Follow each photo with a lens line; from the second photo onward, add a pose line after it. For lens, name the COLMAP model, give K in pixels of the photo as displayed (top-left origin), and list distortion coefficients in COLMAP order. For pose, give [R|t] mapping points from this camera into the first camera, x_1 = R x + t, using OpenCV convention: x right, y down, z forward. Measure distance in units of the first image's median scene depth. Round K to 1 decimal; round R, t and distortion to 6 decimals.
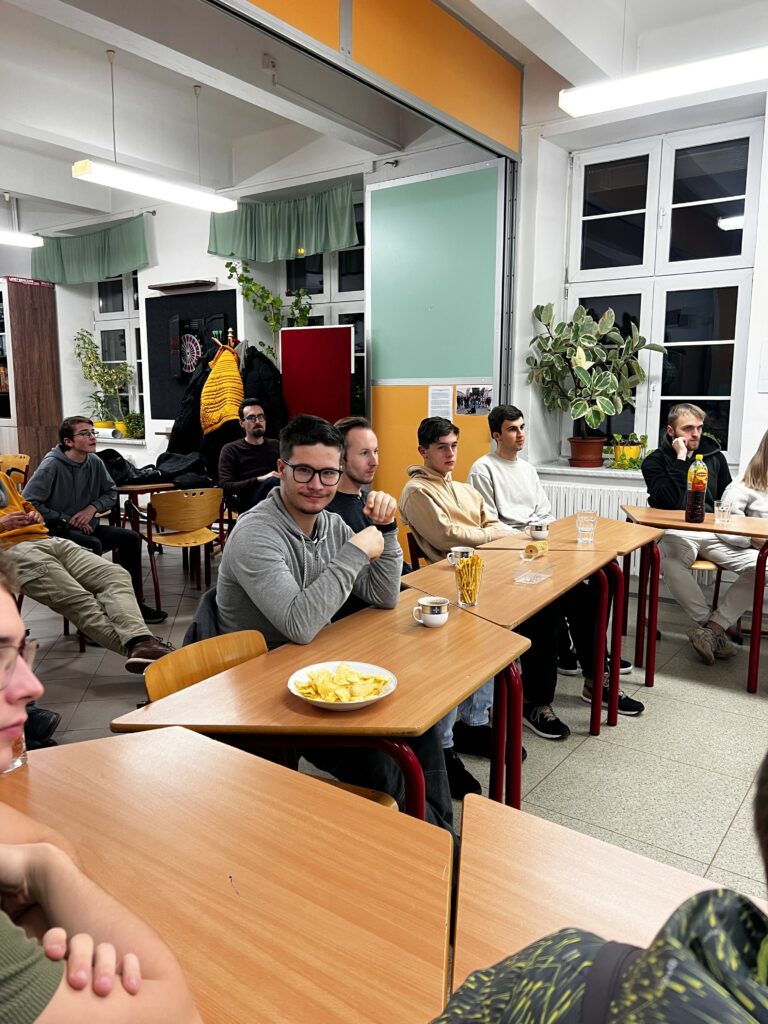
lens RADIAL K [[780.5, 0, 384.6], [0, 780.5, 518.1], [0, 0, 1]] dist [0.046113, -0.052443]
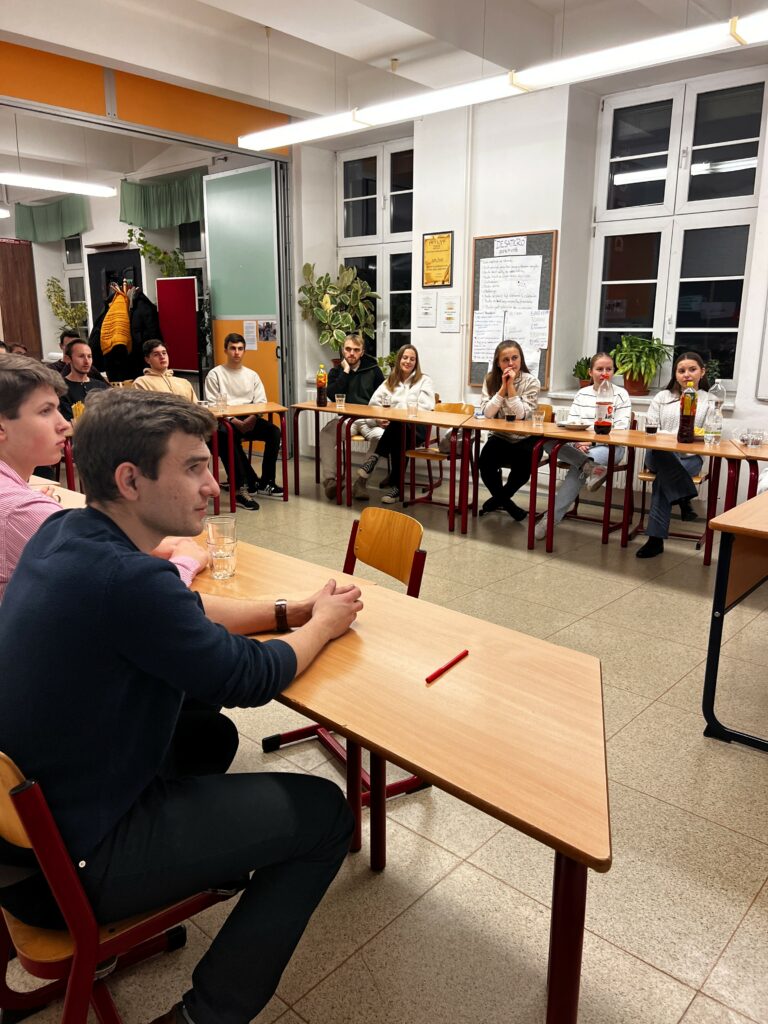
lens RADIAL K [[780.5, 0, 376.5], [0, 780.5, 518.3], [0, 0, 1]] dist [0.046113, -0.052443]
pose [[0.993844, 0.027138, -0.107418, 0.422368], [-0.018535, 0.996599, 0.080294, 0.064609], [0.109231, -0.077809, 0.990966, -0.384806]]
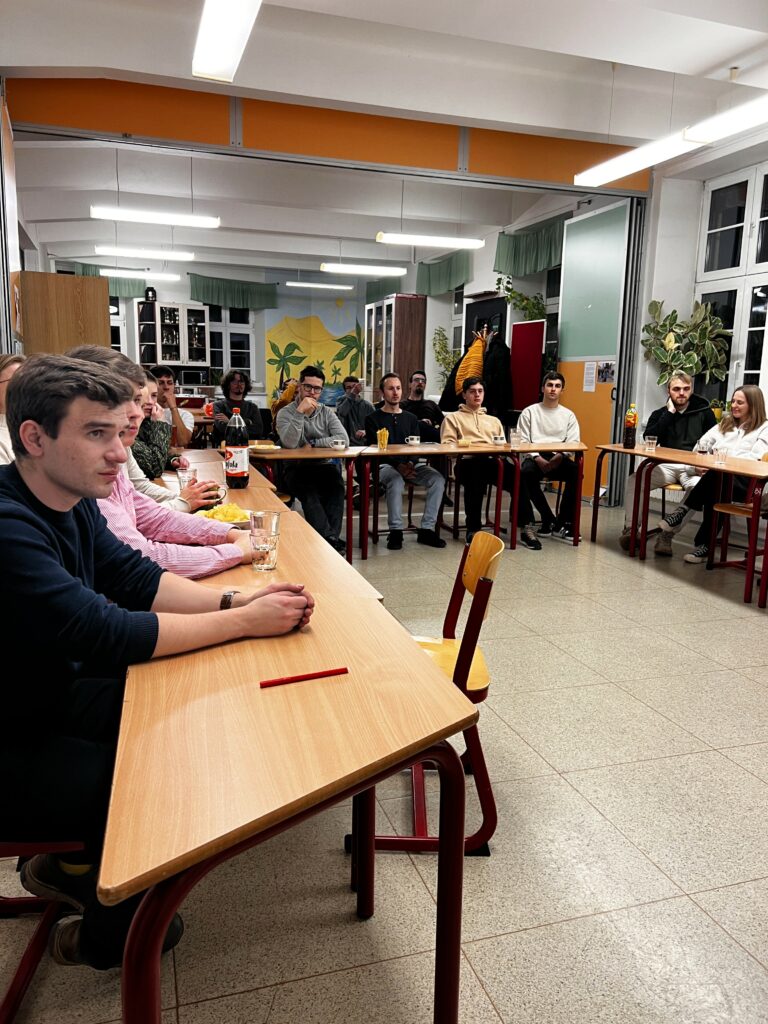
lens RADIAL K [[780.5, 0, 378.0], [0, 780.5, 513.3], [0, 0, 1]] dist [0.046113, -0.052443]
pose [[0.805034, 0.114966, -0.581983, 0.550325], [-0.111763, 0.992866, 0.041535, 0.073834], [0.582606, 0.031607, 0.812140, -0.309573]]
